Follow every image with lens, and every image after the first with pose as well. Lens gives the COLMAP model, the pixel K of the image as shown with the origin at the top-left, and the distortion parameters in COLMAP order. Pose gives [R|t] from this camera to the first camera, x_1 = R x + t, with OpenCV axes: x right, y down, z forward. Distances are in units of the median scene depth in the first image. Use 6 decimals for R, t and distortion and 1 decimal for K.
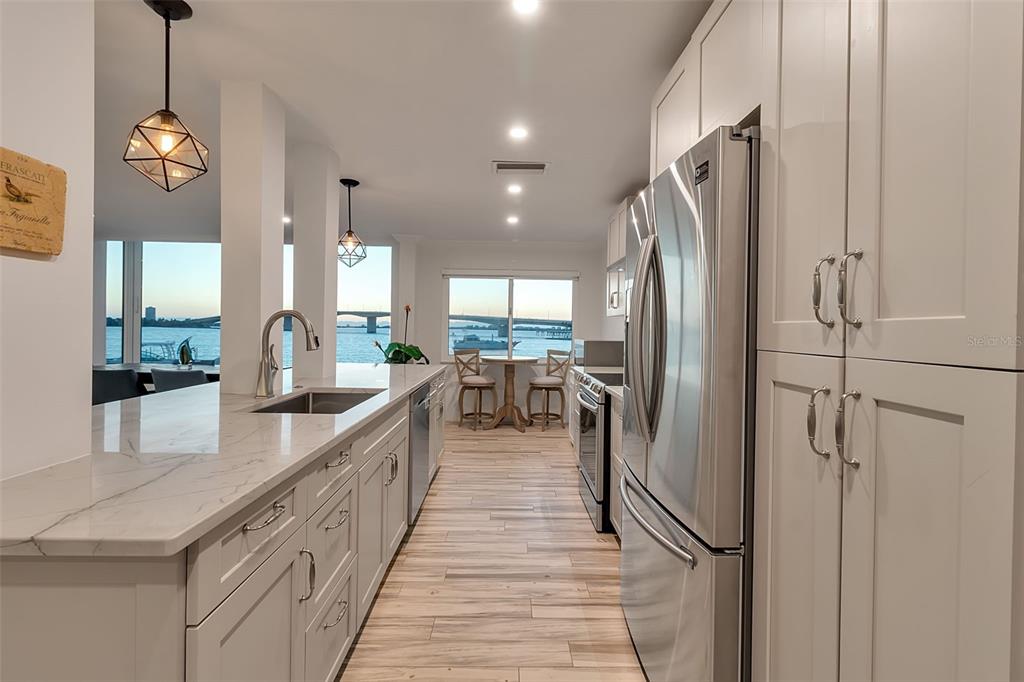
lens RADIAL K [[469.9, 0, 513.5], [0, 469.9, 332.2], [0, 0, 1]] dist [0.004404, 0.000997]
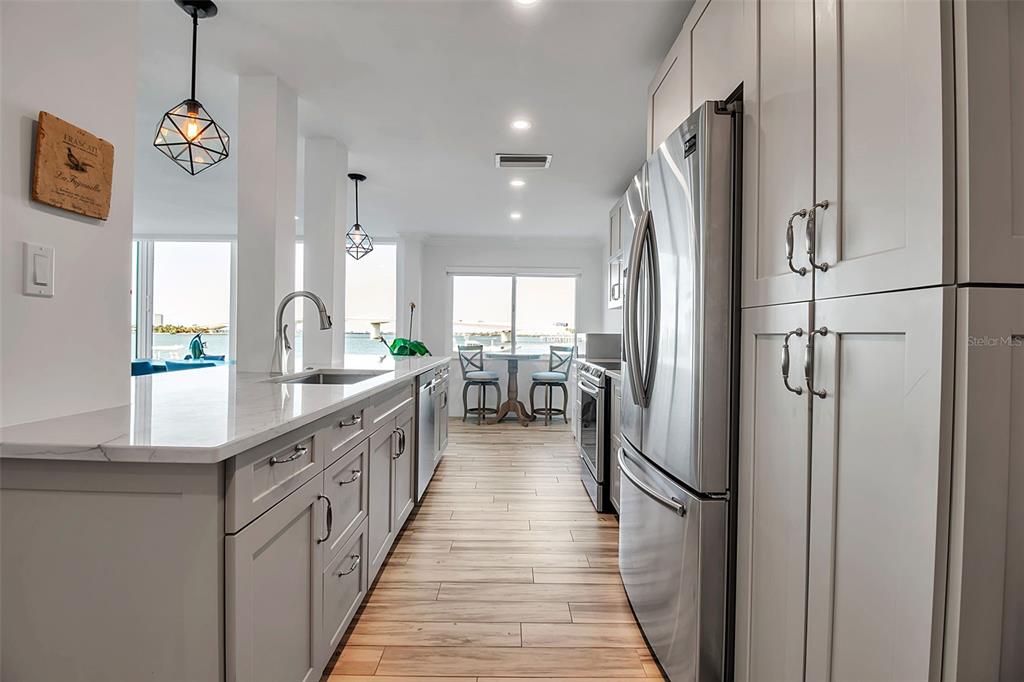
lens RADIAL K [[472.3, 0, 511.4], [0, 472.3, 337.0], [0, 0, 1]] dist [0.000155, -0.013554]
pose [[0.999921, -0.001291, -0.012489, 0.002571], [0.001259, 0.999996, -0.002542, 0.046237], [0.012492, 0.002526, 0.999919, -0.036688]]
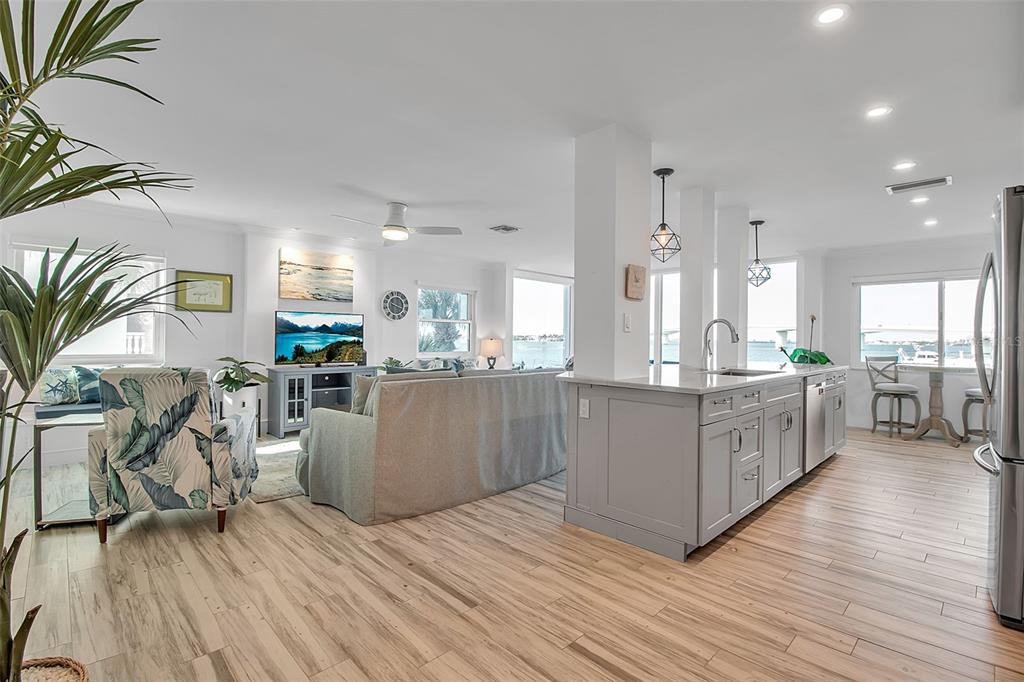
lens RADIAL K [[472.3, 0, 511.4], [0, 472.3, 337.0], [0, 0, 1]] dist [0.000155, -0.013554]
pose [[0.687040, -0.010518, -0.726543, 0.188547], [-0.005335, 0.999795, -0.019519, 0.043066], [0.726600, 0.017286, 0.686843, -0.555585]]
